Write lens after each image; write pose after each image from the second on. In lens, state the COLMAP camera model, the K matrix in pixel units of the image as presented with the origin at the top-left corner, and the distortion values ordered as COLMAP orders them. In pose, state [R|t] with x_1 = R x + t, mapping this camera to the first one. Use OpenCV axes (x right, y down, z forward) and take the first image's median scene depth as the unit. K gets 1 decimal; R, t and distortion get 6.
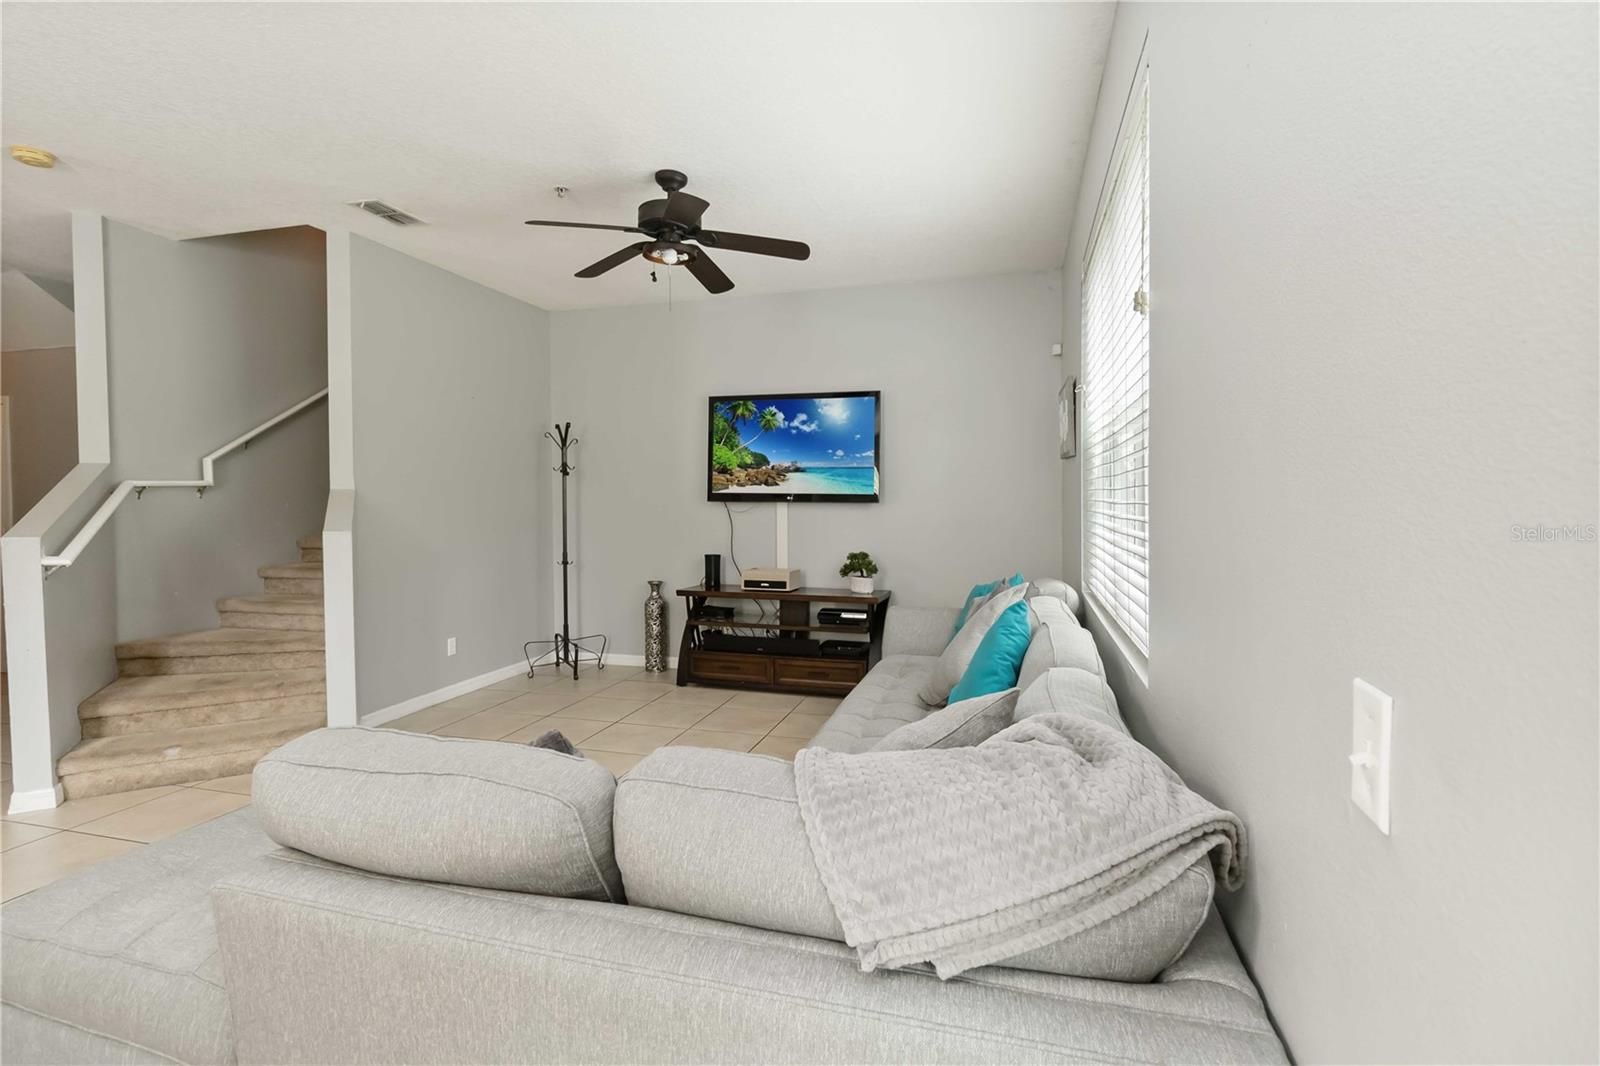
lens RADIAL K [[696.4, 0, 800.0], [0, 696.4, 533.0], [0, 0, 1]] dist [-0.000068, -0.027537]
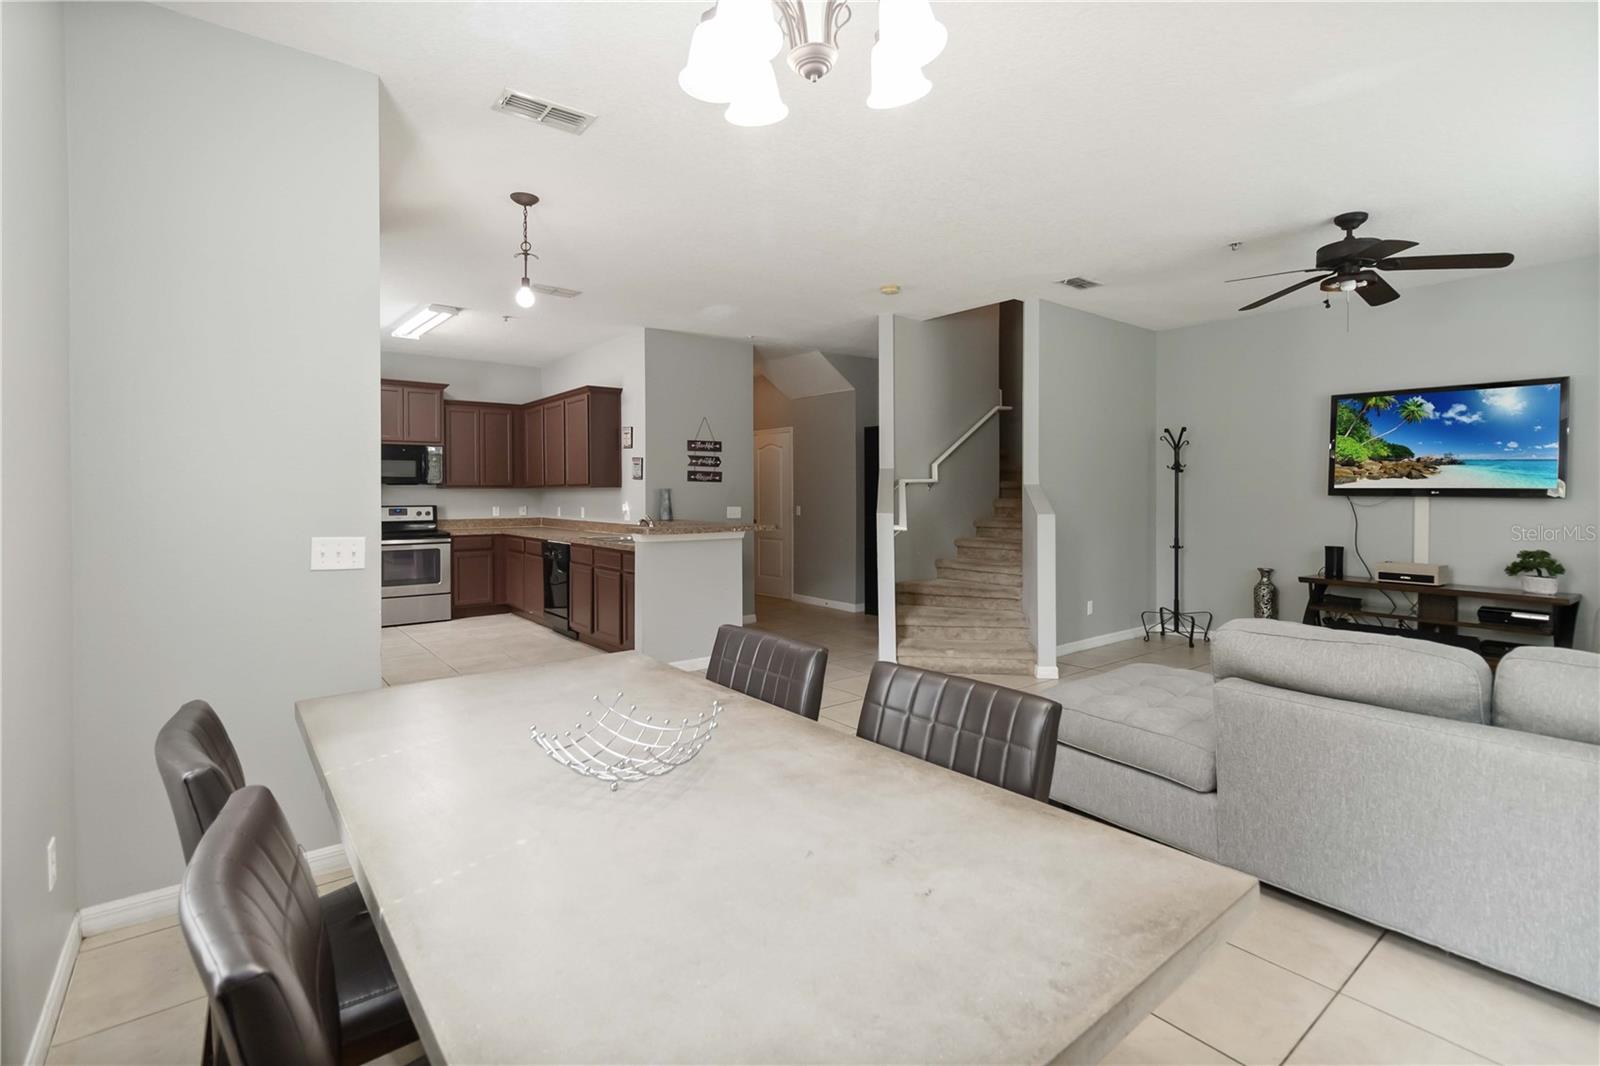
lens RADIAL K [[693.9, 0, 797.5], [0, 693.9, 524.6], [0, 0, 1]] dist [-0.037471, -0.000128]
pose [[0.770535, 0.030563, -0.636664, -0.110568], [-0.025313, 0.999529, 0.017347, 0.003287], [0.636895, 0.002749, 0.770946, -0.296754]]
